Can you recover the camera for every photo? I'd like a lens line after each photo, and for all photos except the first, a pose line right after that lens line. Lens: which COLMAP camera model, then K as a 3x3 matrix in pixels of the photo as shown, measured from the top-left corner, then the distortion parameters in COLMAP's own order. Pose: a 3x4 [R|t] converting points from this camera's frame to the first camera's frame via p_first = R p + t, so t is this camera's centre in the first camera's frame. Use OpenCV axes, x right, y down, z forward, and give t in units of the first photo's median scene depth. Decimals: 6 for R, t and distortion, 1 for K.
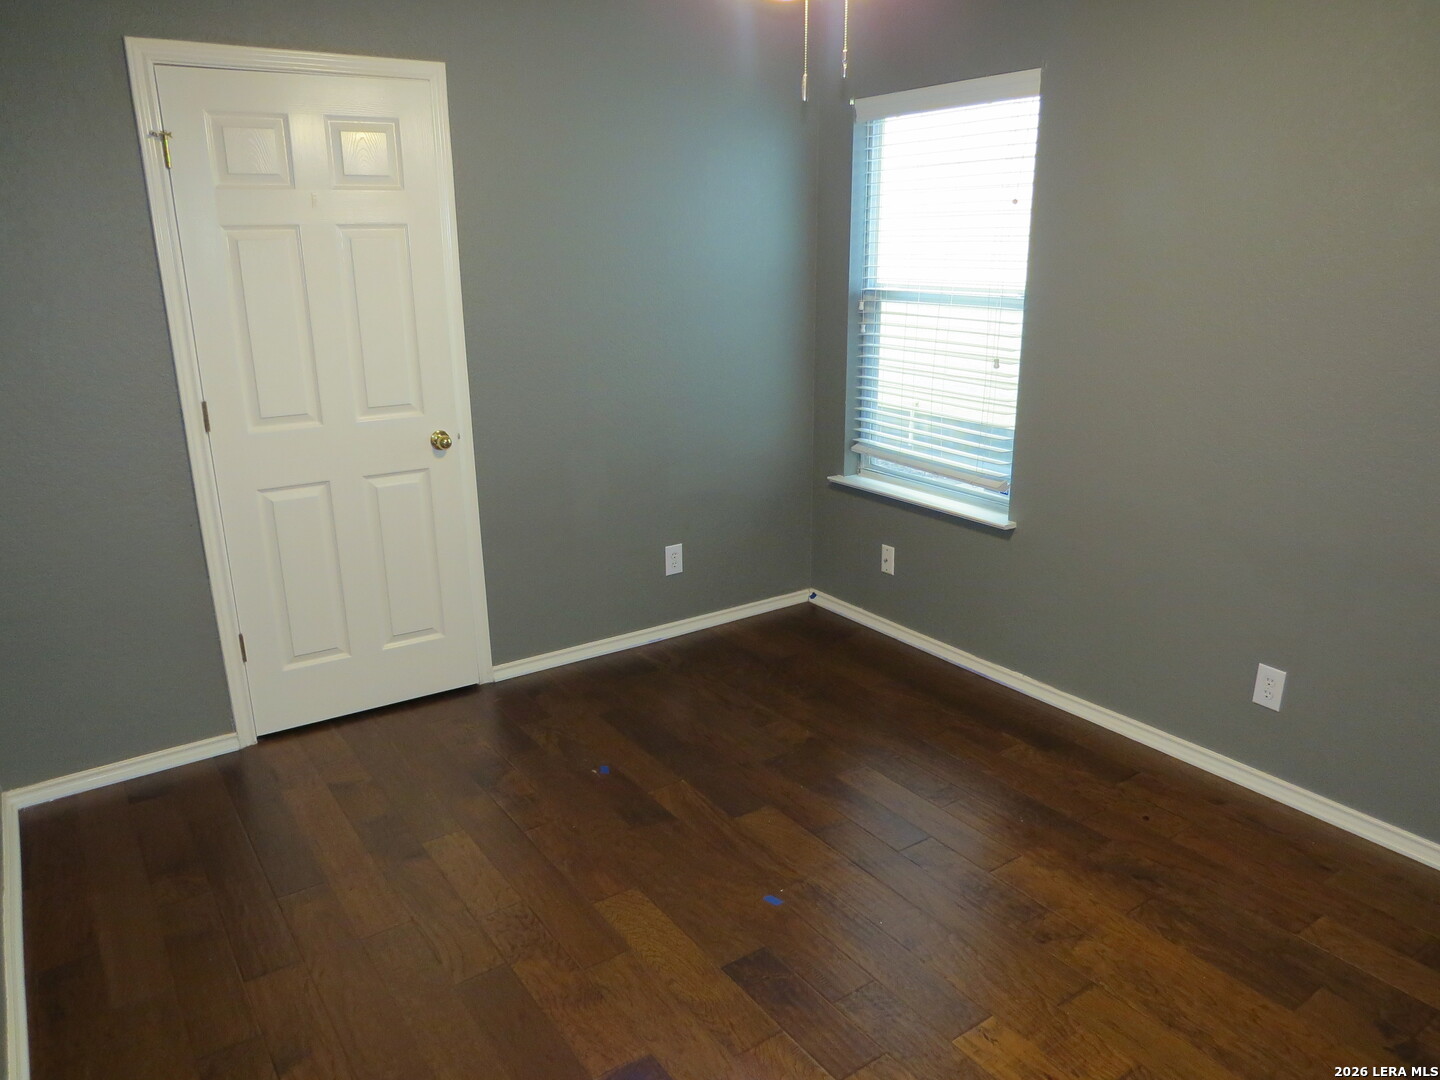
lens RADIAL K [[1020.8, 0, 718.7], [0, 1020.8, 537.9], [0, 0, 1]] dist [-0.031339, 0.010584]
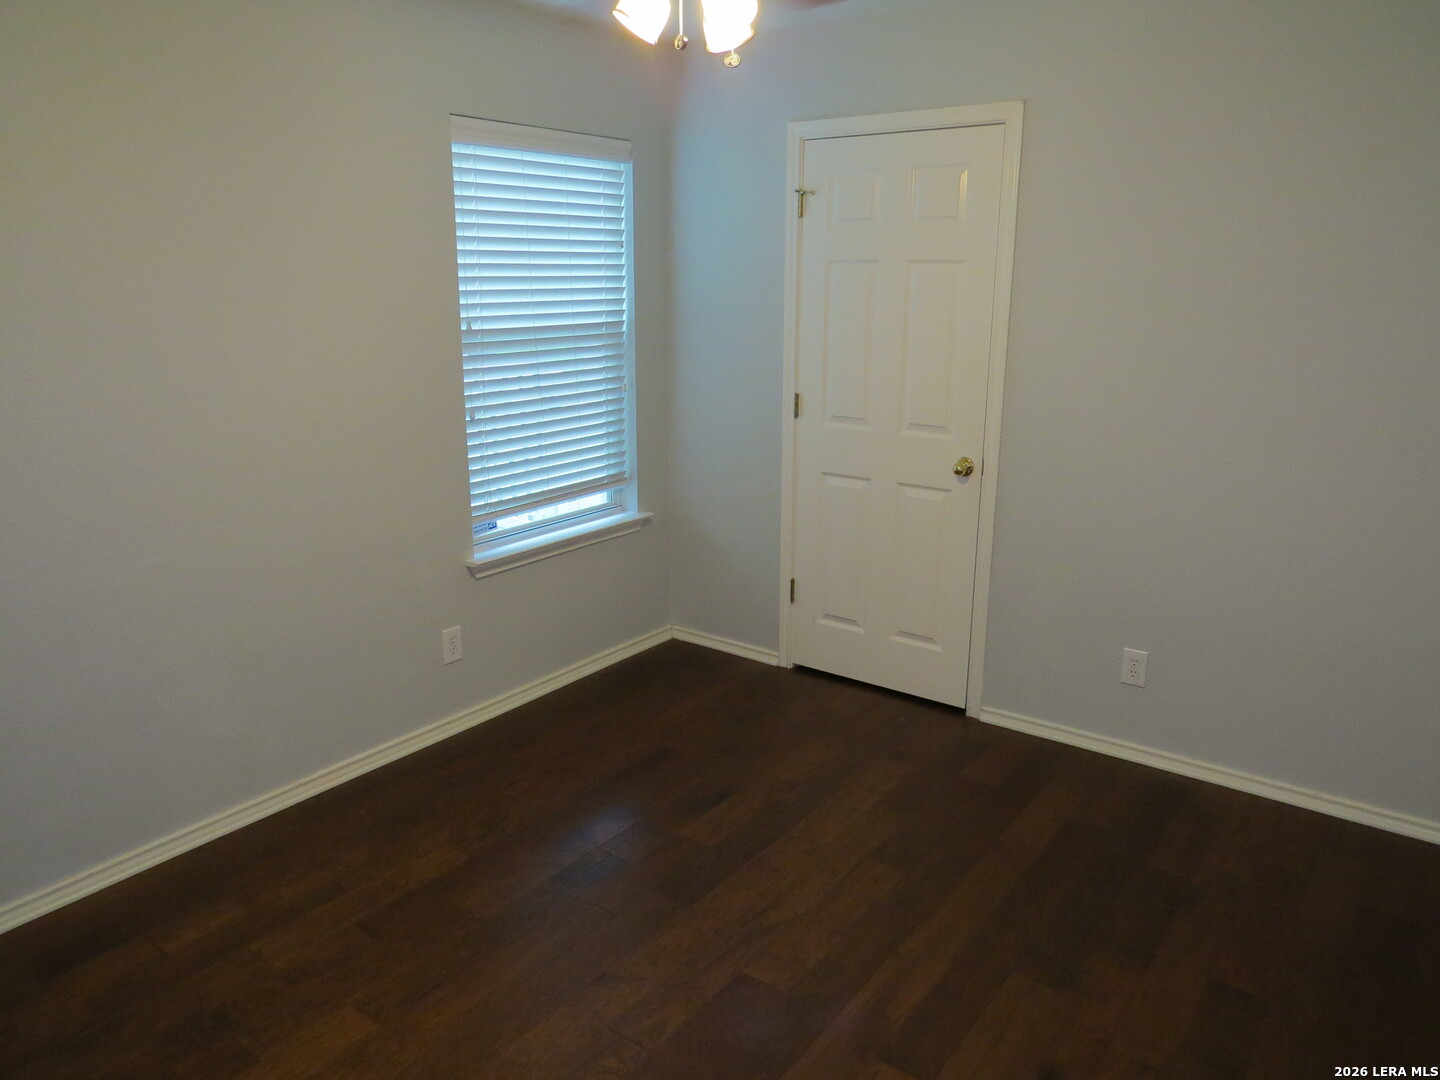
lens RADIAL K [[1020.8, 0, 716.0], [0, 1020.8, 540.6], [0, 0, 1]] dist [-0.031339, 0.010584]
pose [[0.341726, 0.245939, -0.907049, 0.621559], [-0.270792, 0.949985, 0.155562, -0.120032], [0.899942, 0.192462, 0.391233, 0.383596]]
